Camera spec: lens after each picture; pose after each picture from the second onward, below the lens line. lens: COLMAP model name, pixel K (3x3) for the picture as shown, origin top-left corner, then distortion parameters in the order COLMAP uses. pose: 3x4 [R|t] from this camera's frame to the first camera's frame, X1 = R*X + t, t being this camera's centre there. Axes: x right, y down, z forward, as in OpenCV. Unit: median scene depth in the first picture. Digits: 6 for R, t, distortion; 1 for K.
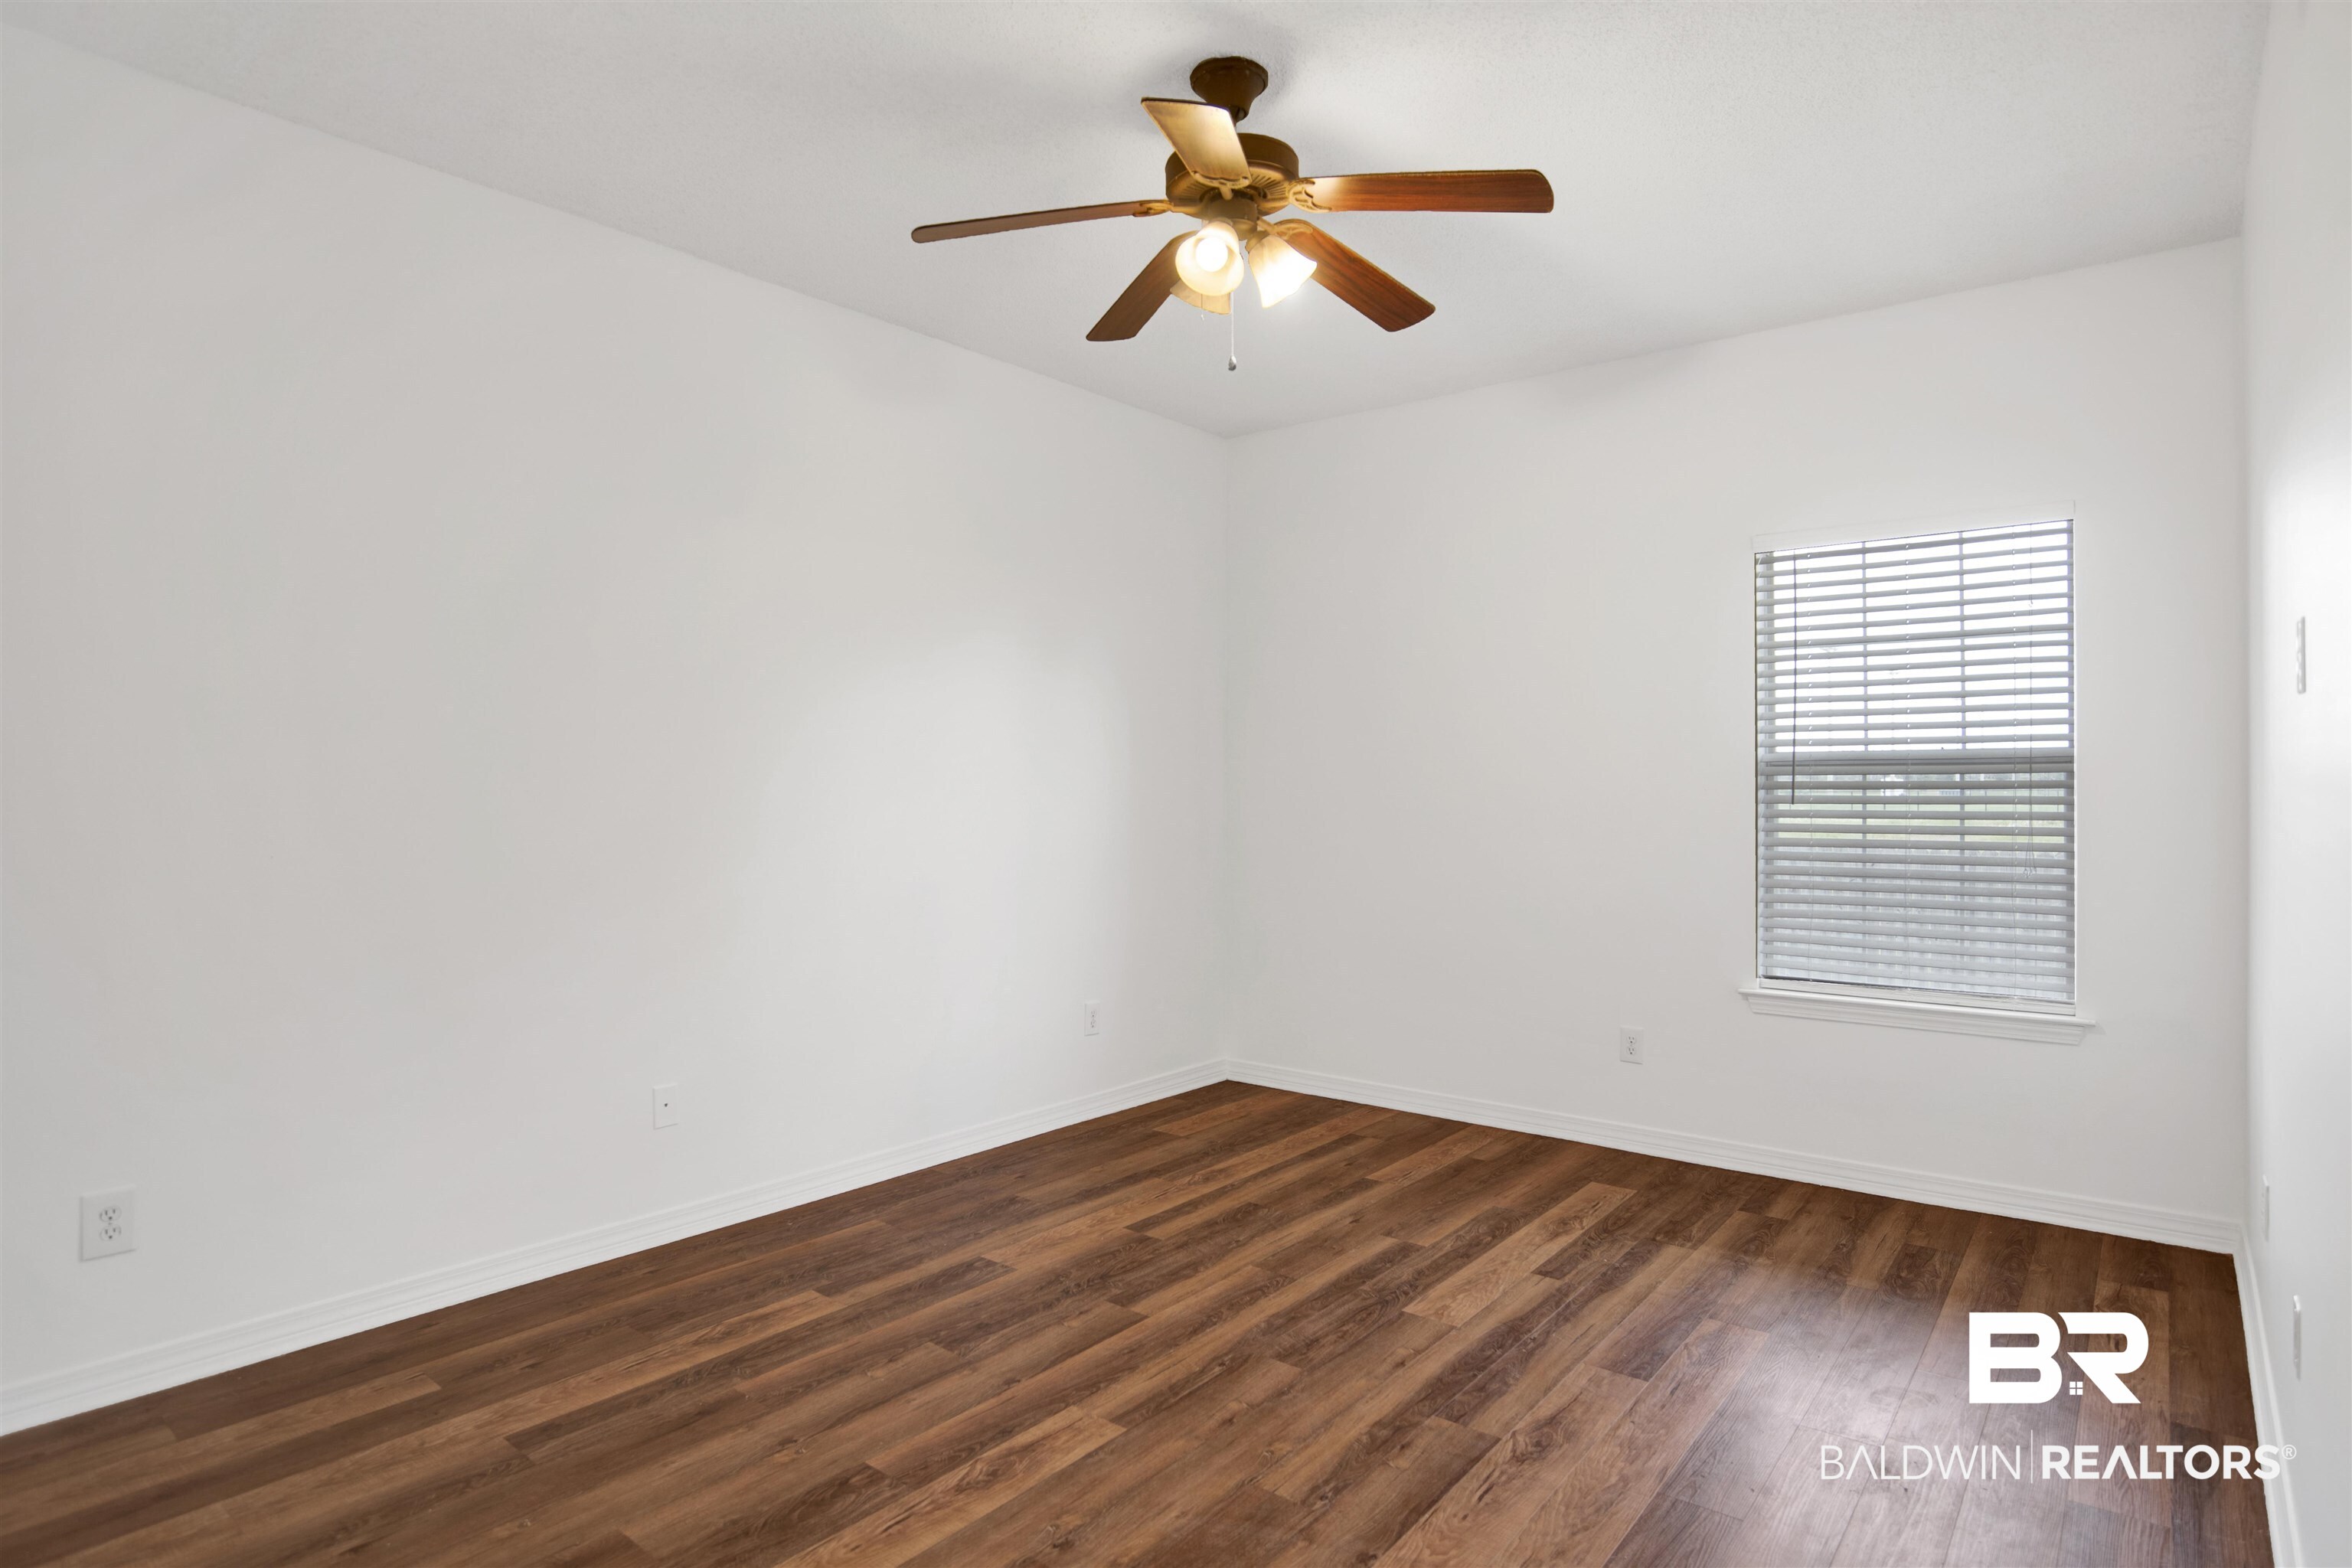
lens RADIAL K [[1233.9, 0, 1166.2], [0, 1233.9, 784.9], [0, 0, 1]] dist [-0.050225, 0.017693]
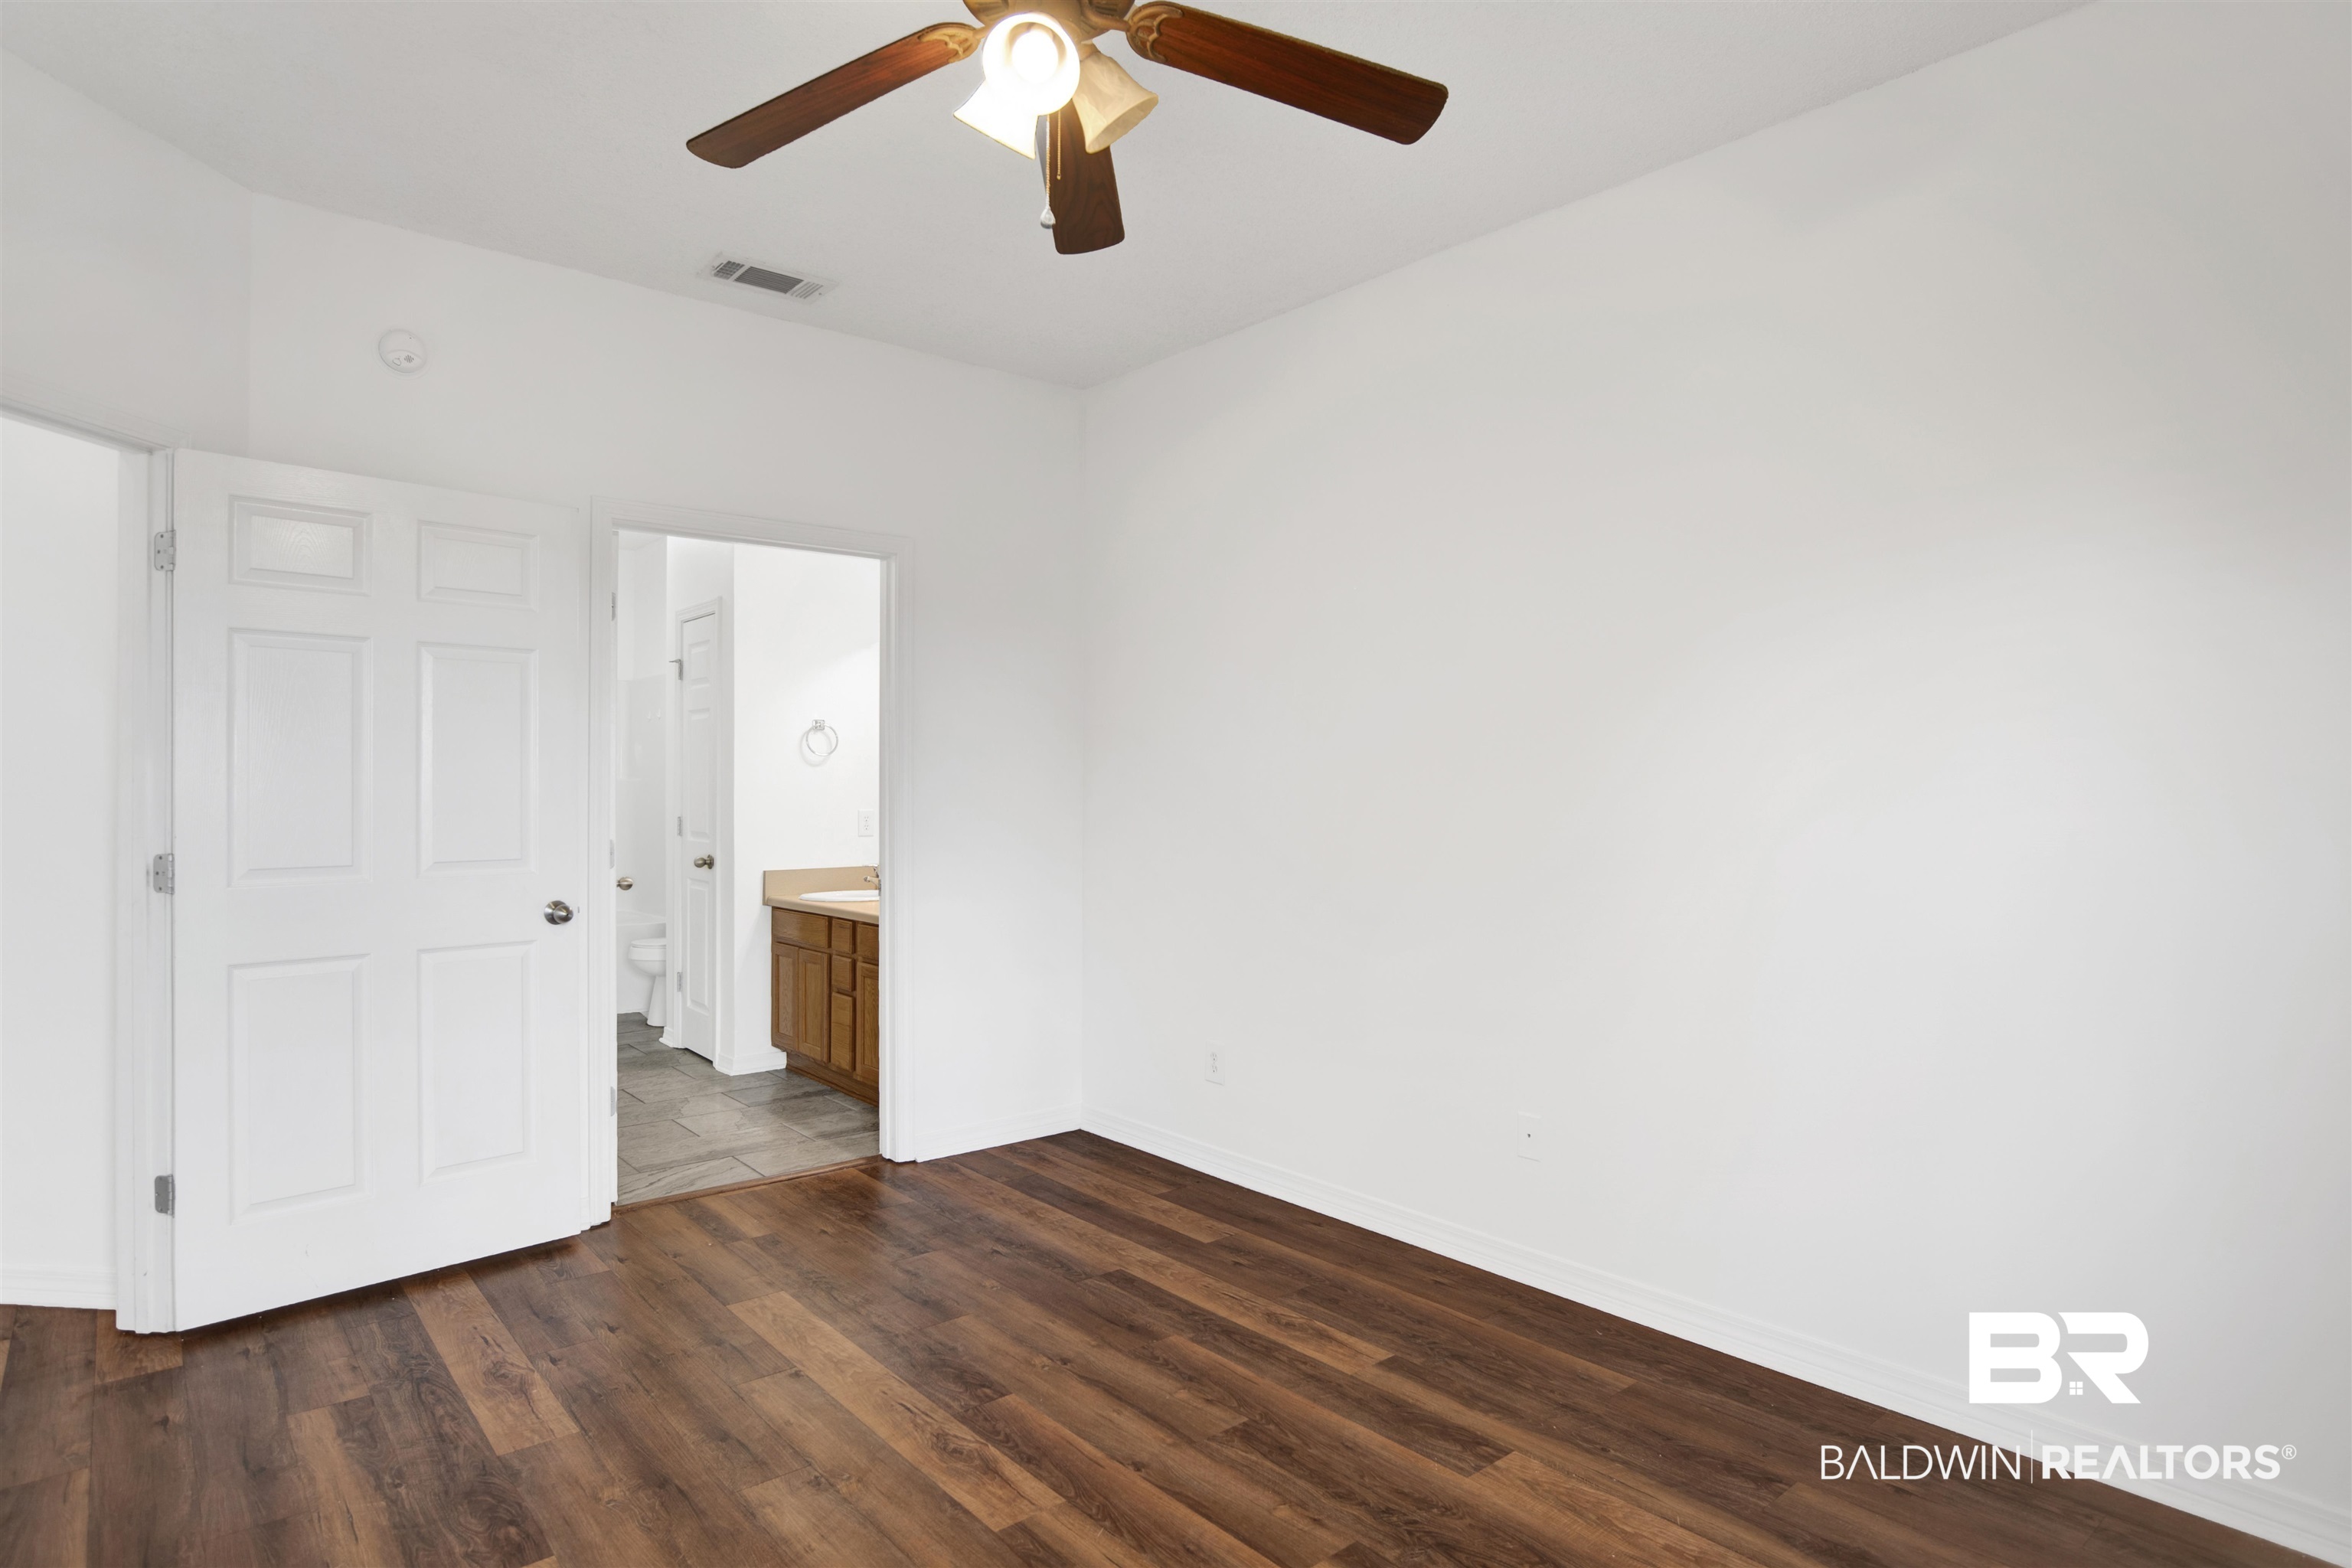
lens RADIAL K [[1233.9, 0, 1166.0], [0, 1233.9, 785.1], [0, 0, 1]] dist [-0.050225, 0.017693]
pose [[-0.158643, -0.007675, -0.987306, 0.713428], [-0.007960, 0.999947, -0.006495, 0.003862], [0.987304, 0.006828, -0.158695, 1.114803]]
